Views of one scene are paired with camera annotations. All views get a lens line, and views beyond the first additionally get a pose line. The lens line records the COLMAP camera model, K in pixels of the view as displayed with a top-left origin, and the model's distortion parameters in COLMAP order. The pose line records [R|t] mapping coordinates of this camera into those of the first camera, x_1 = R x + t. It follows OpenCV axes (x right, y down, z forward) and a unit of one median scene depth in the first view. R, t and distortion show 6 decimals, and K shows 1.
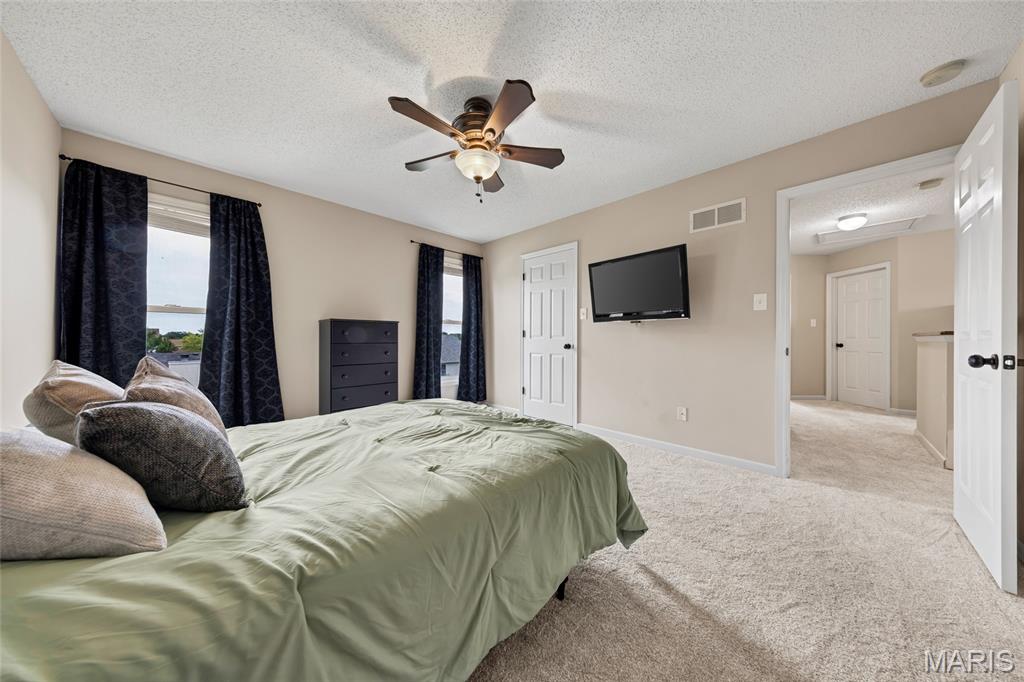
lens RADIAL K [[323.0, 0, 505.9], [0, 323.0, 340.9], [0, 0, 1]] dist [0.000162, 0.000001]
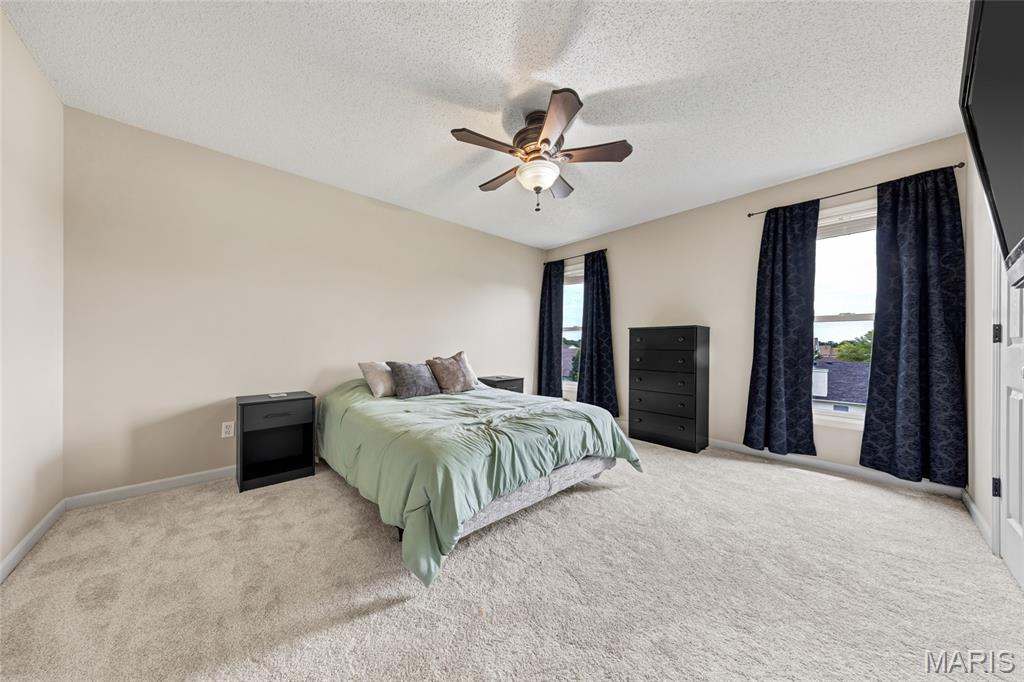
lens RADIAL K [[323.0, 0, 505.9], [0, 323.0, 340.9], [0, 0, 1]] dist [0.000162, 0.000001]
pose [[-0.063691, -0.012249, -0.997894, 0.656916], [-0.012360, 0.999858, -0.011484, -0.003610], [0.997893, 0.011602, -0.063833, 0.657789]]
